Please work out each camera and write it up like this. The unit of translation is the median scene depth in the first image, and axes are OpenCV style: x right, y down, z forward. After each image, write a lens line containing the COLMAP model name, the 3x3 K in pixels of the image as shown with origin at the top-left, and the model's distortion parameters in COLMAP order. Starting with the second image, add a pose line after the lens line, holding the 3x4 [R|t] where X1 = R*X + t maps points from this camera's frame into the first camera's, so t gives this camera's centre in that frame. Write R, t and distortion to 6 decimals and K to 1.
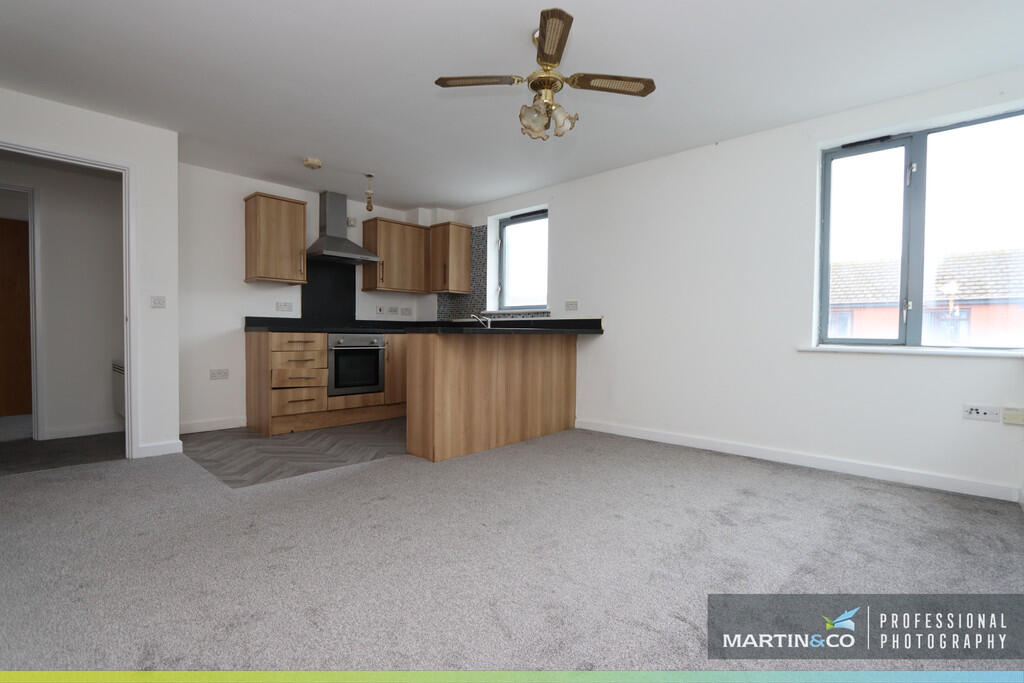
lens RADIAL K [[475.1, 0, 509.2], [0, 475.1, 343.6], [0, 0, 1]] dist [-0.019987, -0.000337]
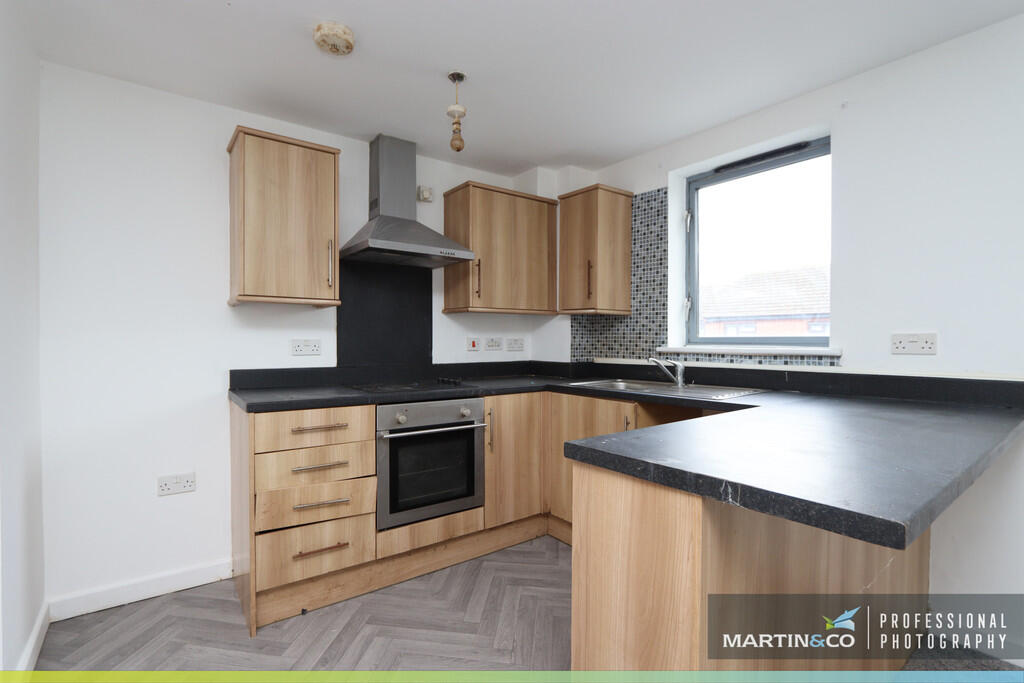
lens RADIAL K [[475.1, 0, 509.2], [0, 475.1, 343.6], [0, 0, 1]] dist [-0.019987, -0.000337]
pose [[0.985915, -0.007085, -0.167098, -0.146324], [0.004544, 0.999868, -0.015584, -0.070168], [0.167187, 0.014605, 0.985817, 0.481475]]
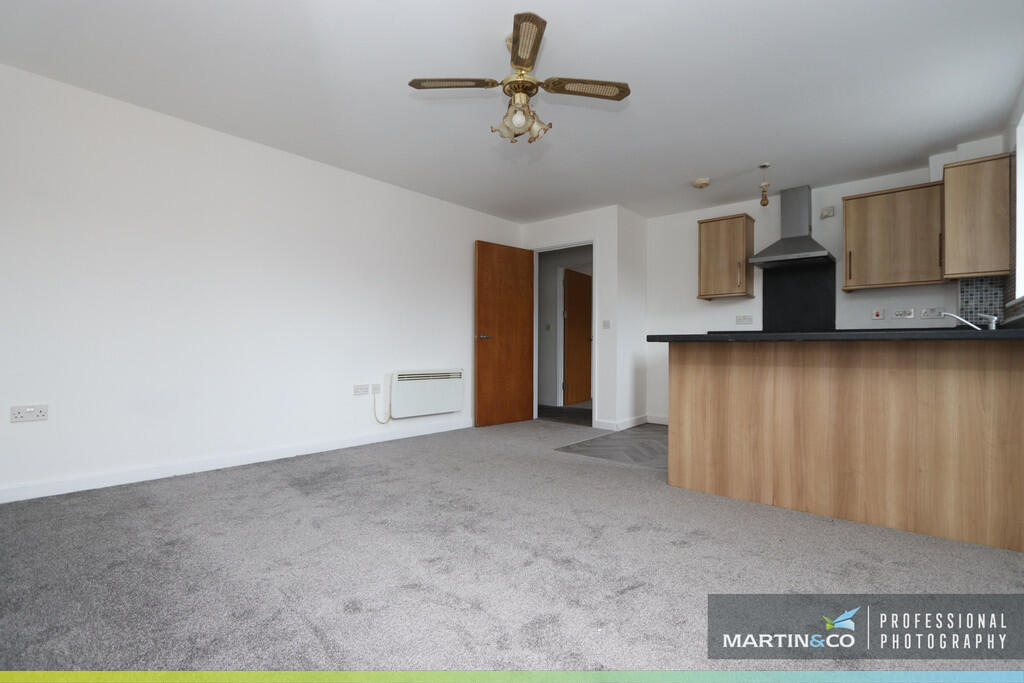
lens RADIAL K [[475.1, 0, 509.2], [0, 475.1, 343.6], [0, 0, 1]] dist [-0.019987, -0.000337]
pose [[0.042809, -0.012255, -0.999008, 0.497137], [-0.023955, 0.999625, -0.013289, -0.001294], [0.998796, 0.024500, 0.042499, 0.437578]]
